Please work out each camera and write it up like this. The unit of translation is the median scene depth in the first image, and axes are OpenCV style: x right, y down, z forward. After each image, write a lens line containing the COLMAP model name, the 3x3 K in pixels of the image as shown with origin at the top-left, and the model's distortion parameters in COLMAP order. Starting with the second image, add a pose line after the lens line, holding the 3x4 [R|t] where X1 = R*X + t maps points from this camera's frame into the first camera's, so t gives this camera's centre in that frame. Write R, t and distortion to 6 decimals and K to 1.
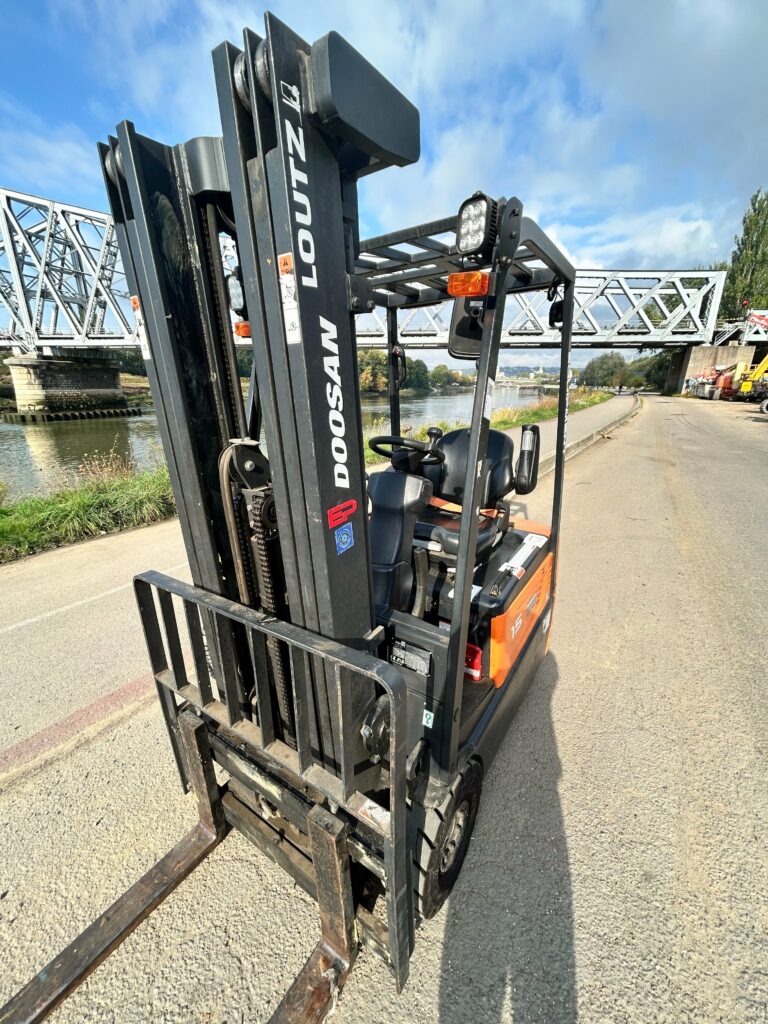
lens RADIAL K [[410.7, 0, 384.3], [0, 410.7, 512.3], [0, 0, 1]] dist [0.001586, -0.000215]
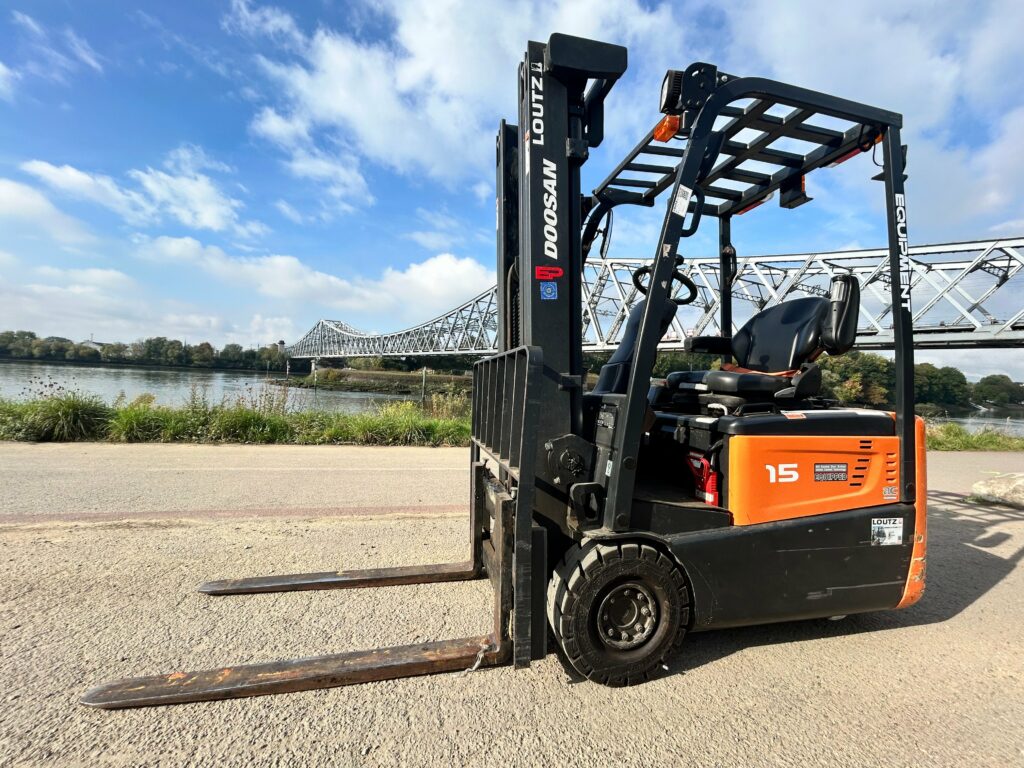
lens RADIAL K [[410.7, 0, 510.9], [0, 410.7, 383.4], [0, 0, 1]] dist [0.001586, -0.000215]
pose [[0.738555, 0.040926, -0.672950, 0.181507], [-0.245284, 0.946063, -0.211660, 0.161411], [0.627991, 0.321386, 0.708758, -0.014190]]
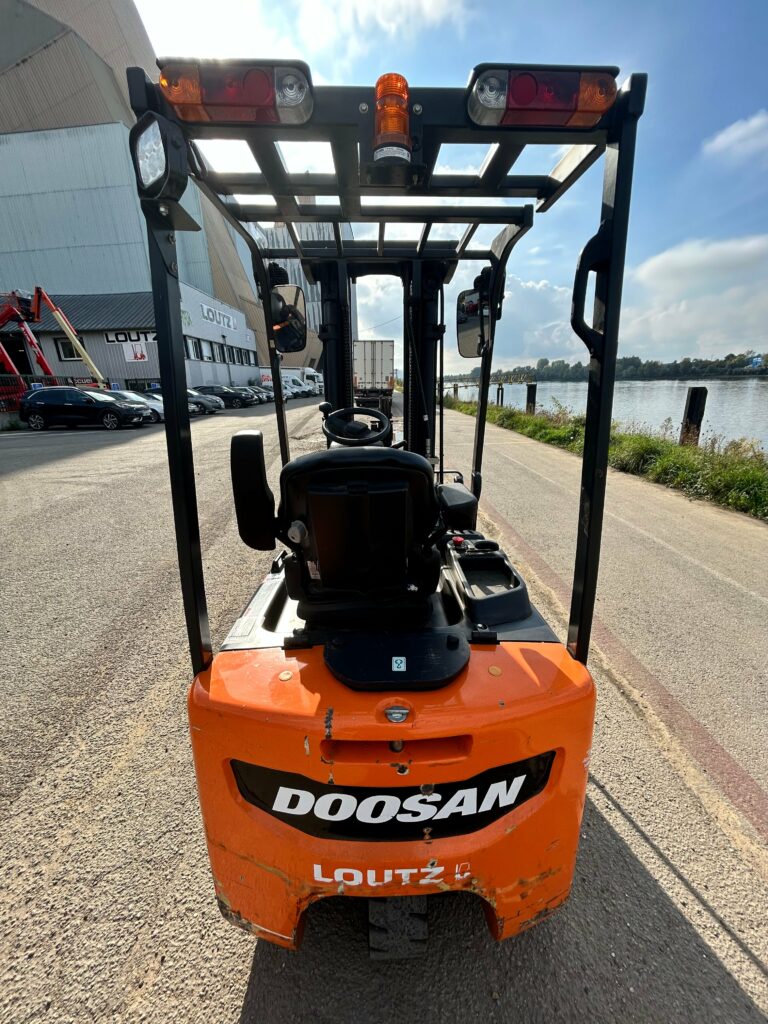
lens RADIAL K [[410.7, 0, 386.3], [0, 410.7, 514.9], [0, 0, 1]] dist [0.001586, -0.000215]
pose [[-0.809920, 0.201395, -0.550881, 0.212383], [-0.145970, 0.840446, 0.521866, -0.185533], [0.568087, 0.503082, -0.651296, 0.647755]]
